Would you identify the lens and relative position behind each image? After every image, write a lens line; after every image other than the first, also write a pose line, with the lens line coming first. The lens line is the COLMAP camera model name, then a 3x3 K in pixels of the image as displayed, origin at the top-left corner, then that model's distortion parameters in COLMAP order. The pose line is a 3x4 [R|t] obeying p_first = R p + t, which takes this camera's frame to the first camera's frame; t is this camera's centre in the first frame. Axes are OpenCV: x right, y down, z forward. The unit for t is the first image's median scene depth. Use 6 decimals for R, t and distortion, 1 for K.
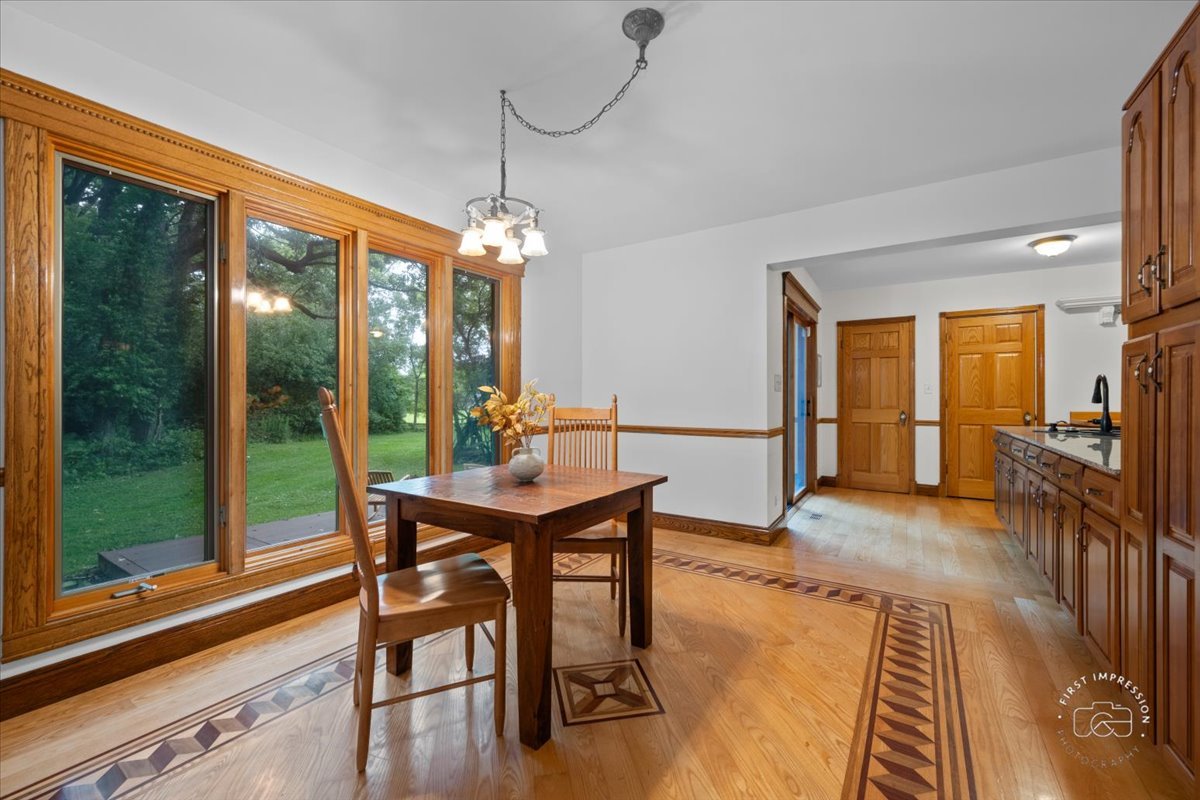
lens RADIAL K [[484.0, 0, 601.8], [0, 484.0, 402.1], [0, 0, 1]] dist [0.000742, 0.000155]
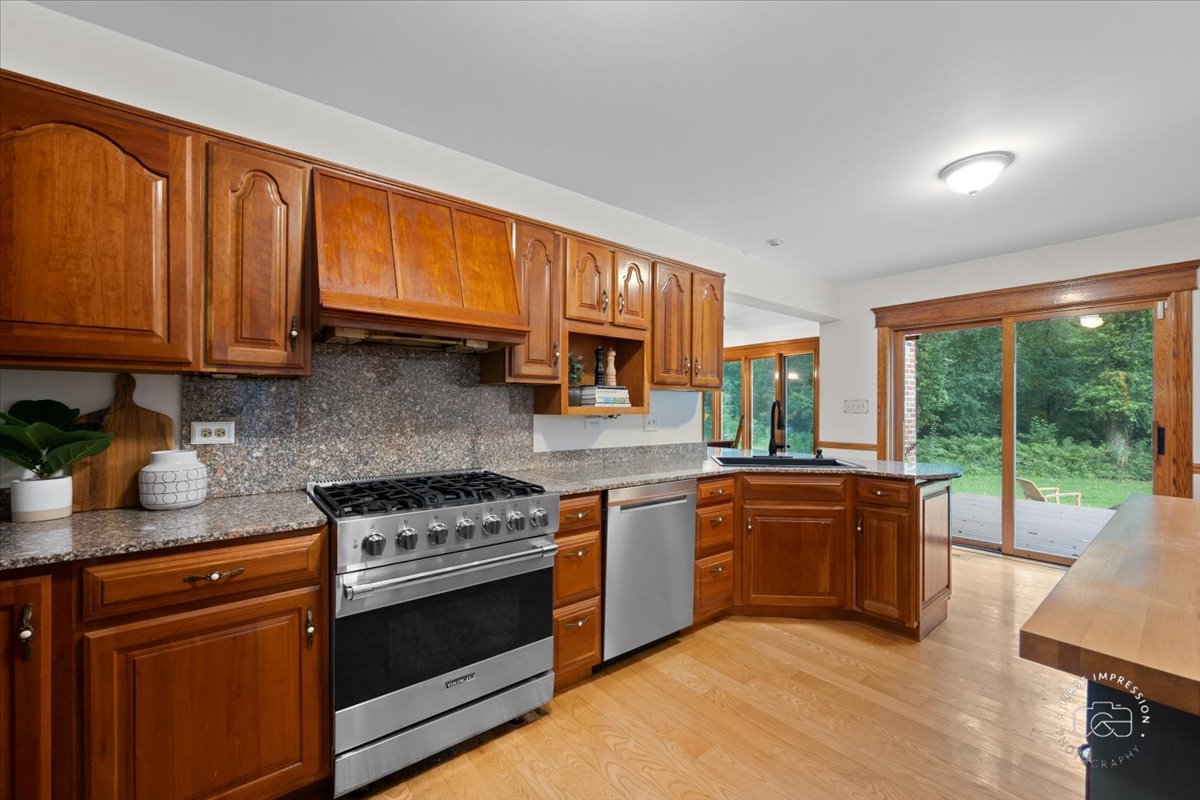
lens RADIAL K [[484.0, 0, 601.8], [0, 484.0, 402.1], [0, 0, 1]] dist [0.000742, 0.000155]
pose [[-0.310169, -0.021126, -0.950447, 2.566537], [-0.001132, 0.999761, -0.021853, -0.034186], [0.950681, -0.005702, -0.310119, 1.127817]]
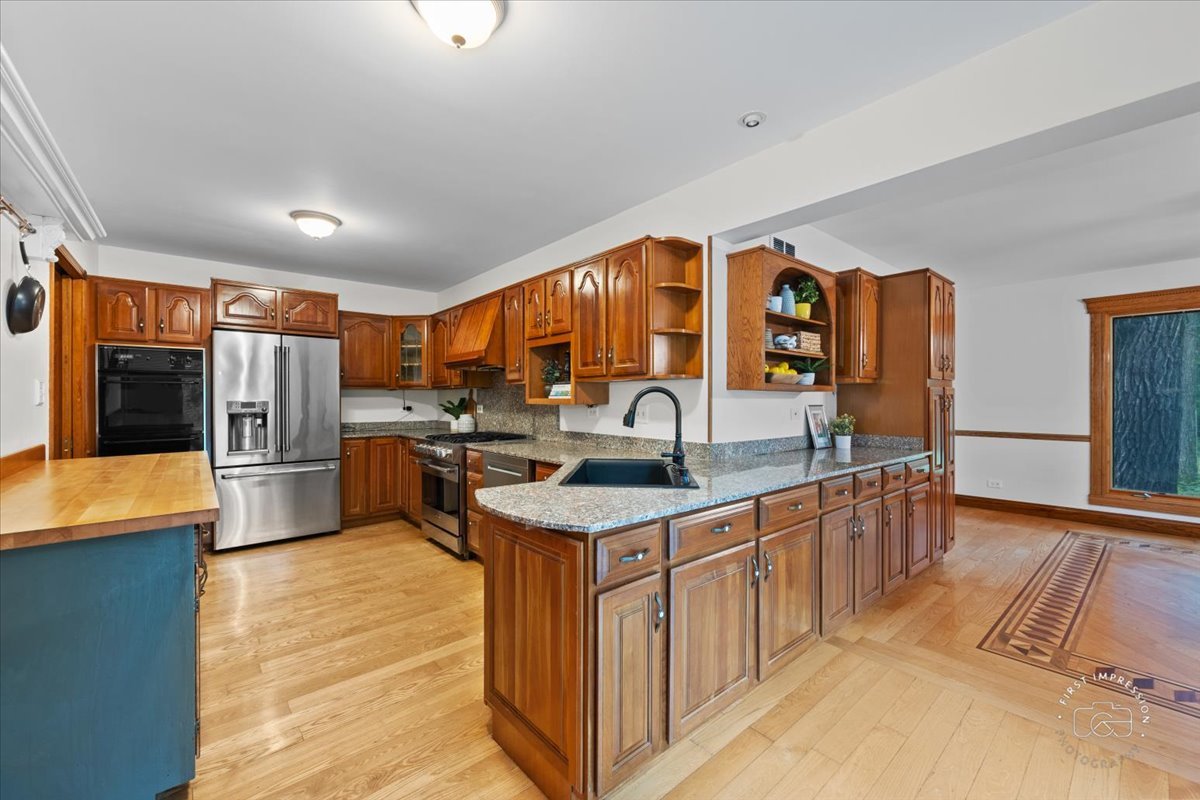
lens RADIAL K [[475.7, 0, 602.8], [0, 475.7, 395.6], [0, 0, 1]] dist [0.003446, 0.000365]
pose [[-0.959286, -0.004425, 0.282400, 1.114377], [-0.006734, 0.999951, -0.007207, -0.046179], [-0.282355, -0.008815, -0.959270, 2.020342]]
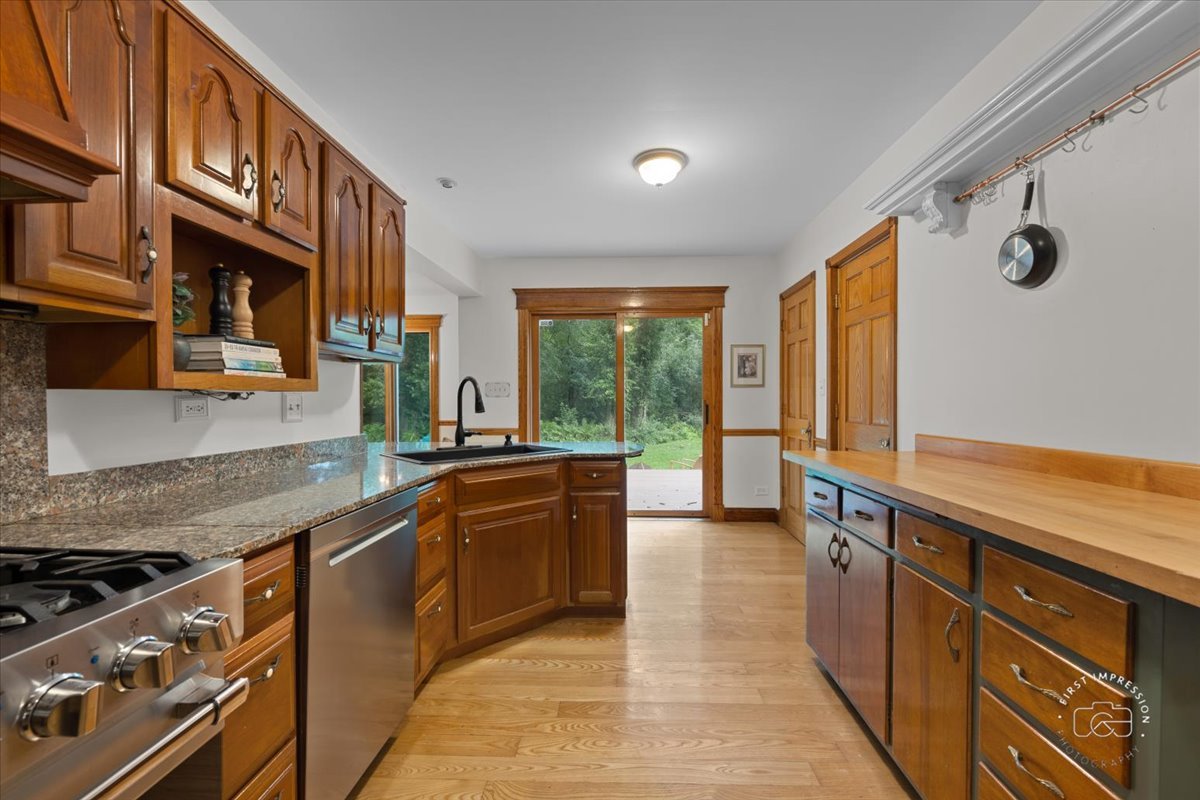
lens RADIAL K [[508.3, 0, 606.3], [0, 508.3, 402.6], [0, 0, 1]] dist [-0.000239, -0.000094]
pose [[0.515492, -0.002715, -0.856890, 2.302193], [0.010280, 0.999943, 0.003016, -0.014274], [0.856832, -0.010364, 0.515491, 0.874591]]
